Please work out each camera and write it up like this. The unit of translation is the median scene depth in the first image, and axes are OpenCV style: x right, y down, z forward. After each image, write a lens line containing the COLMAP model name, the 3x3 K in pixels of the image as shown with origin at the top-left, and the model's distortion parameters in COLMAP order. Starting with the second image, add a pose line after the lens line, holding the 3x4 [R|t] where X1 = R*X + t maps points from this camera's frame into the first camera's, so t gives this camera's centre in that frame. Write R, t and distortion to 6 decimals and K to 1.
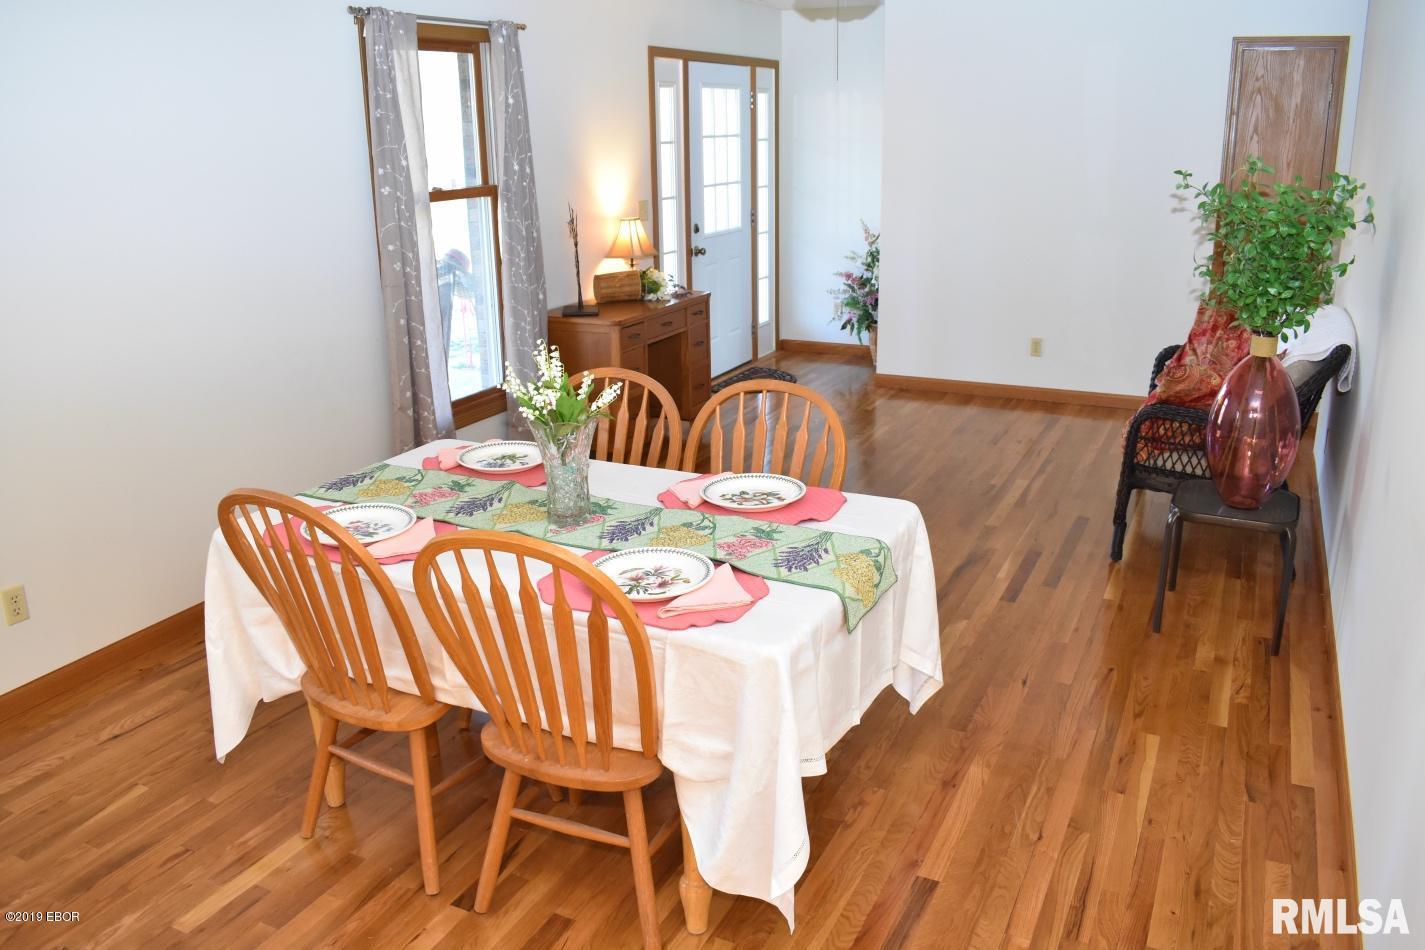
lens RADIAL K [[1120.6, 0, 713.0], [0, 1120.6, 473.5], [0, 0, 1]] dist [-0.085442, 0.008759]
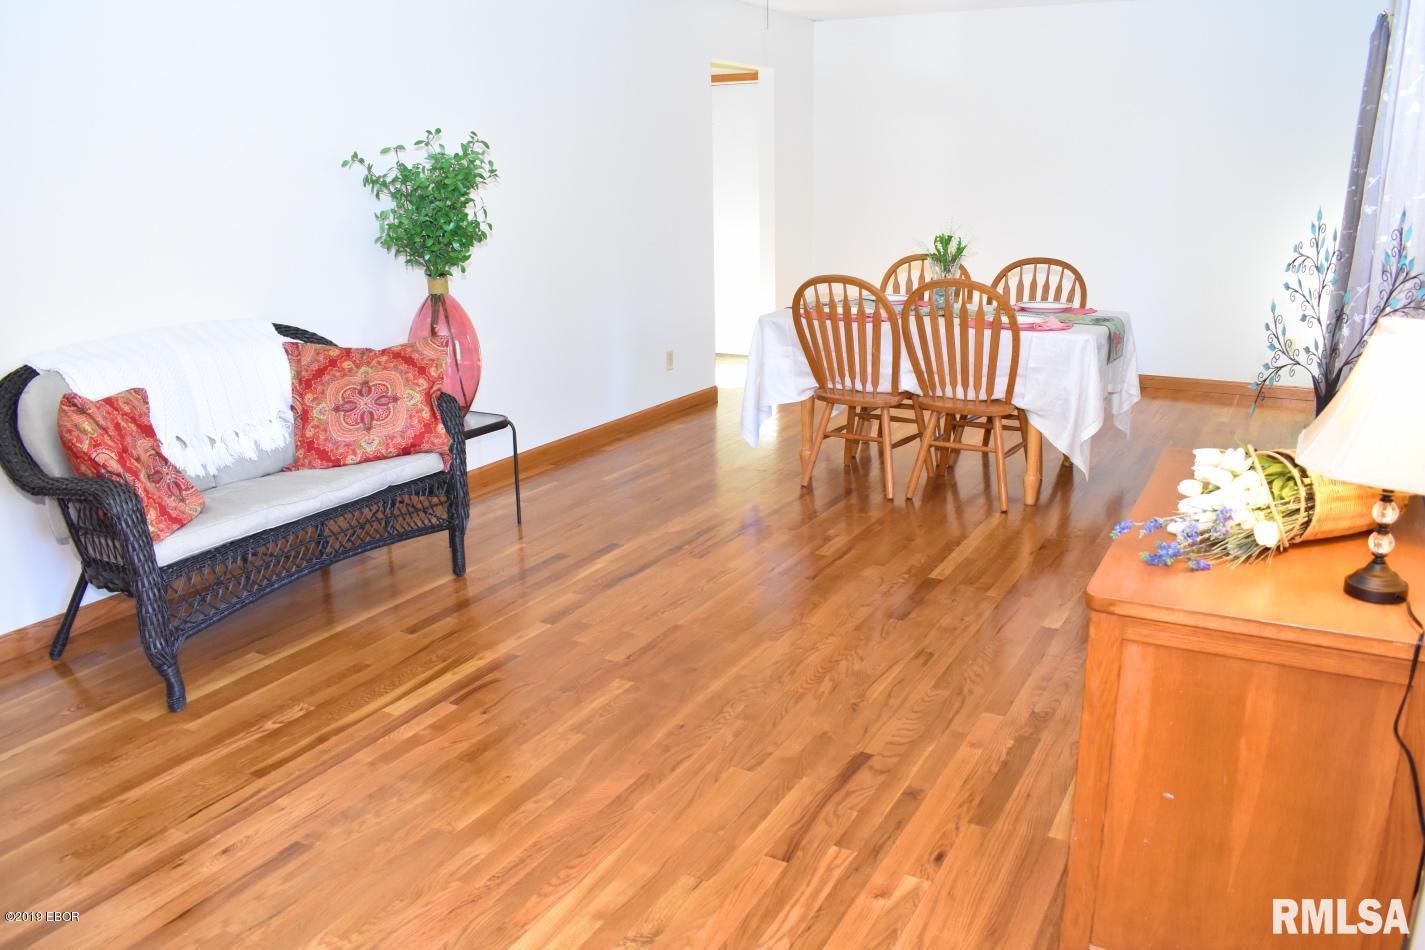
lens RADIAL K [[1120.6, 0, 713.8], [0, 1120.6, 476.4], [0, 0, 1]] dist [-0.085442, 0.008759]
pose [[-0.998204, 0.006524, 0.059554, 0.092681], [0.037677, 0.841224, 0.539372, -0.456380], [-0.046580, 0.540647, -0.839959, 1.630436]]
